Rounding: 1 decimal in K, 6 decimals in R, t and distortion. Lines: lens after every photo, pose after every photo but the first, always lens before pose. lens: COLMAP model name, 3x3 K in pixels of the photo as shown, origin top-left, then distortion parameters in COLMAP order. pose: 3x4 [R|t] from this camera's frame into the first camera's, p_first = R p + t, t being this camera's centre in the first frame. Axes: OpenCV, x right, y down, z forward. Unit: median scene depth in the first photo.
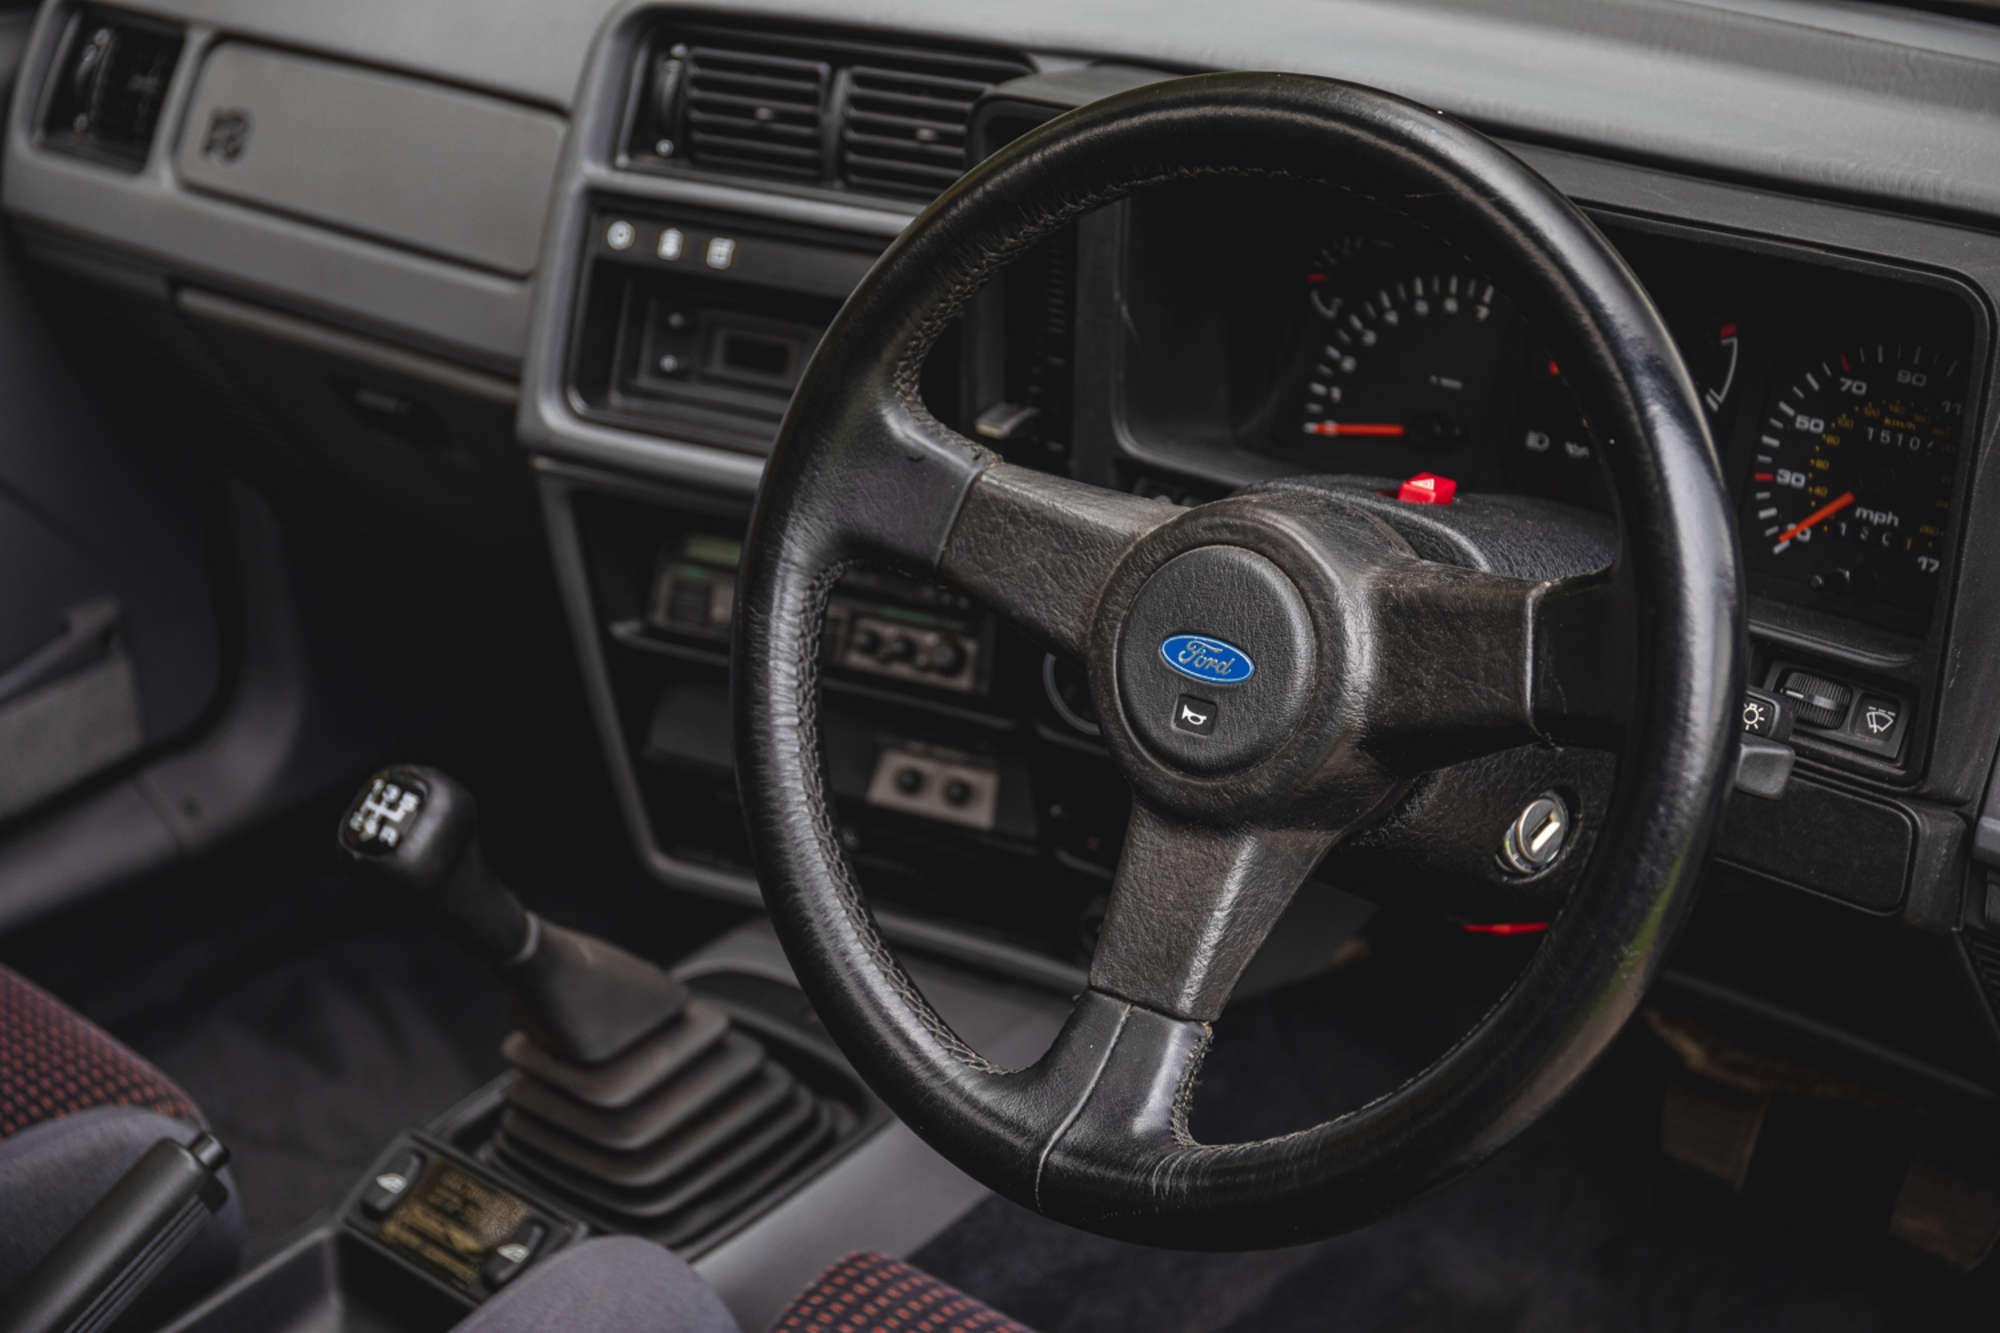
lens RADIAL K [[3001.7, 0, 1000.0], [0, 3001.7, 666.5], [0, 0, 1]] dist [0.021631, -0.002500]
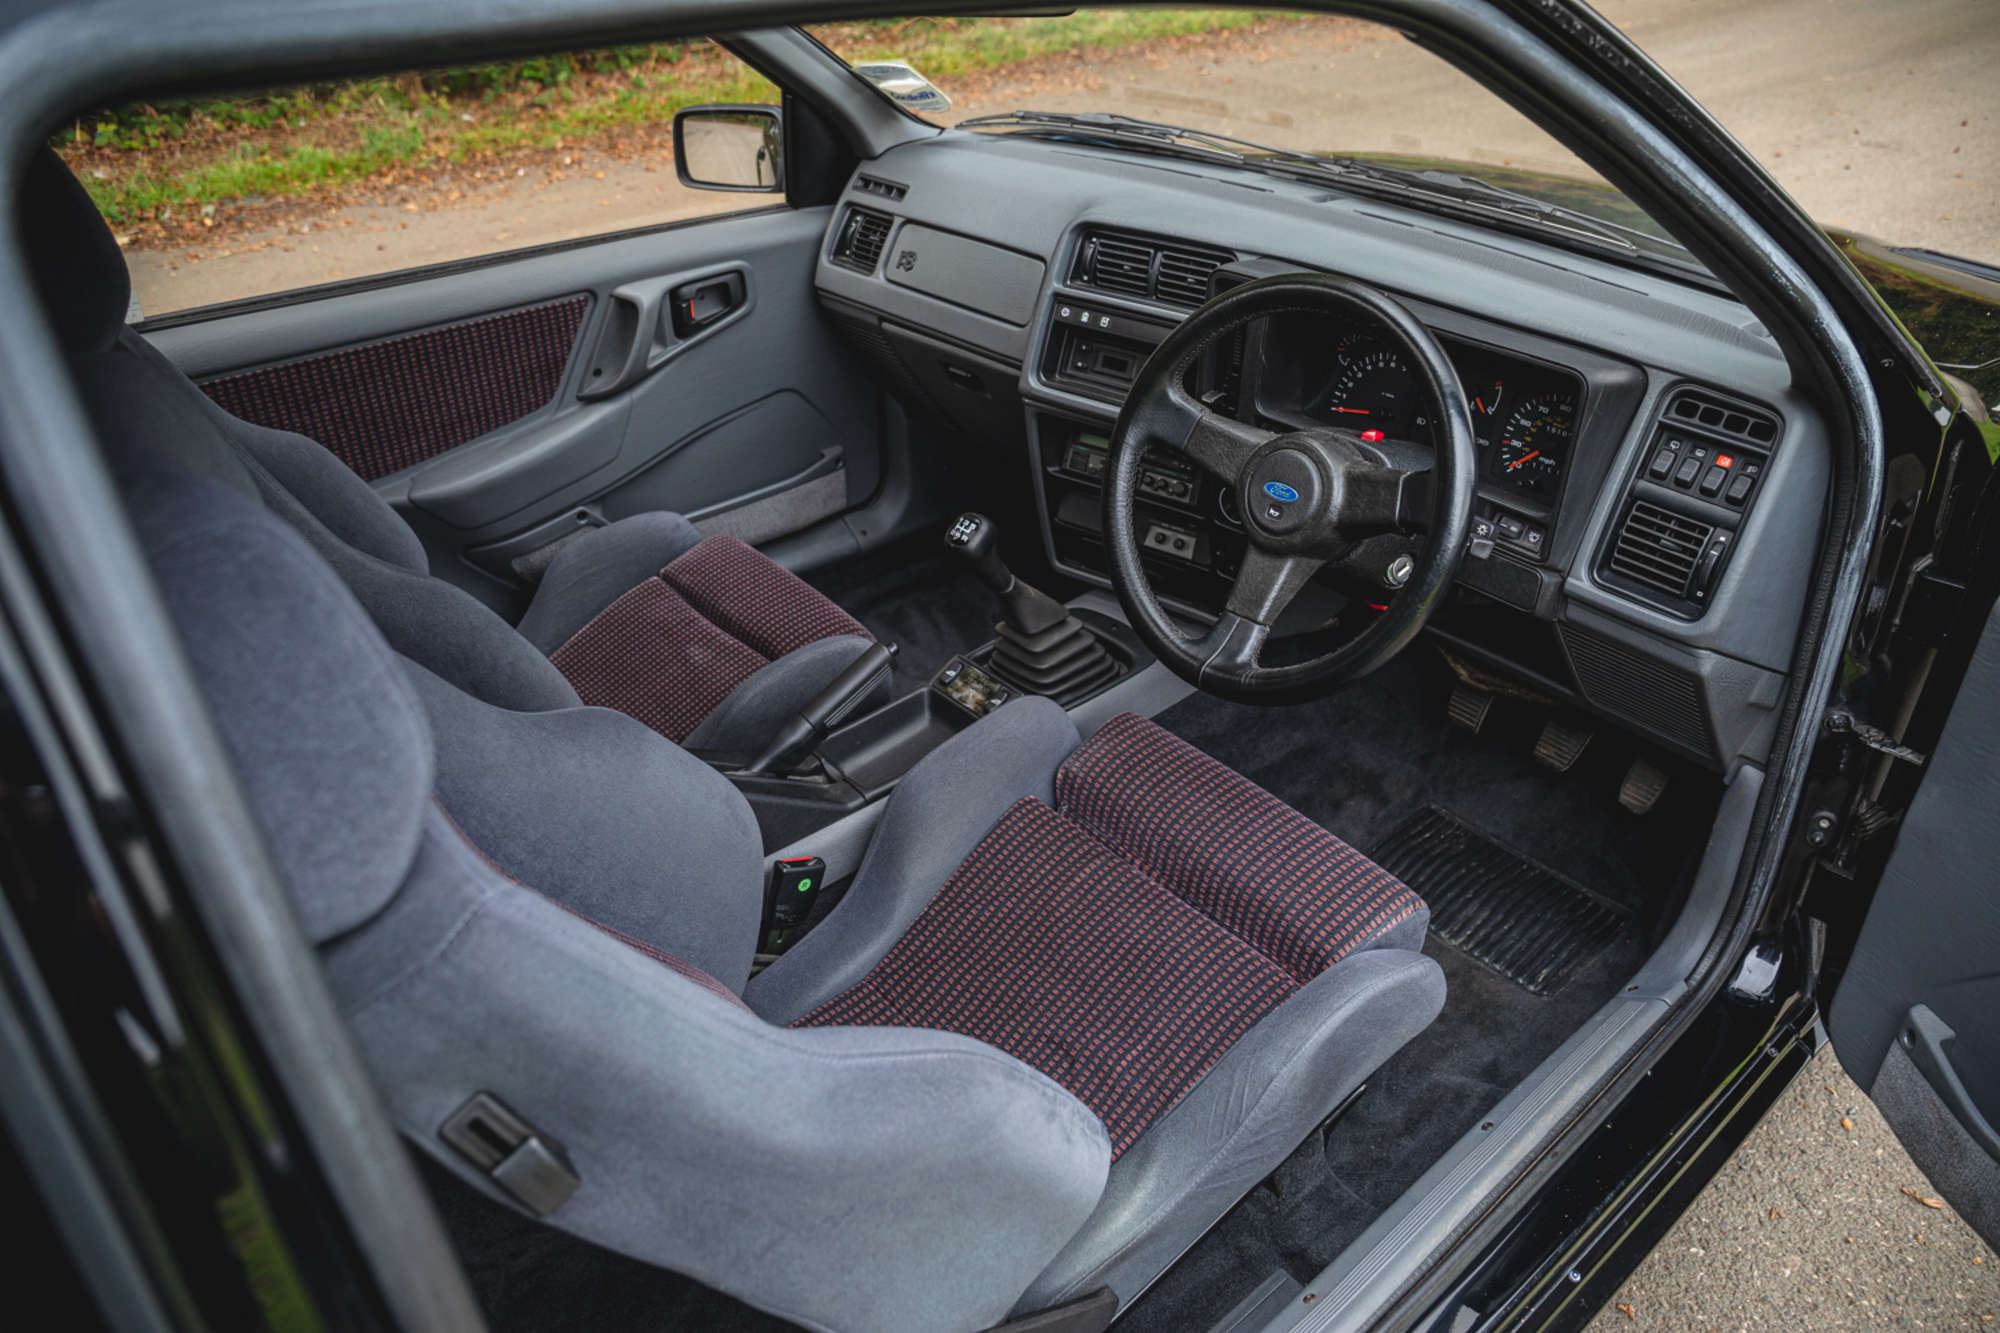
lens RADIAL K [[1345.7, 0, 1000.0], [0, 1345.7, 666.5], [0, 0, 1]] dist [-0.109957, 0.001679]
pose [[0.986676, 0.093338, -0.133261, -0.004164], [-0.076293, 0.988870, 0.127736, 0.014388], [0.143700, -0.115867, 0.982815, -0.178759]]
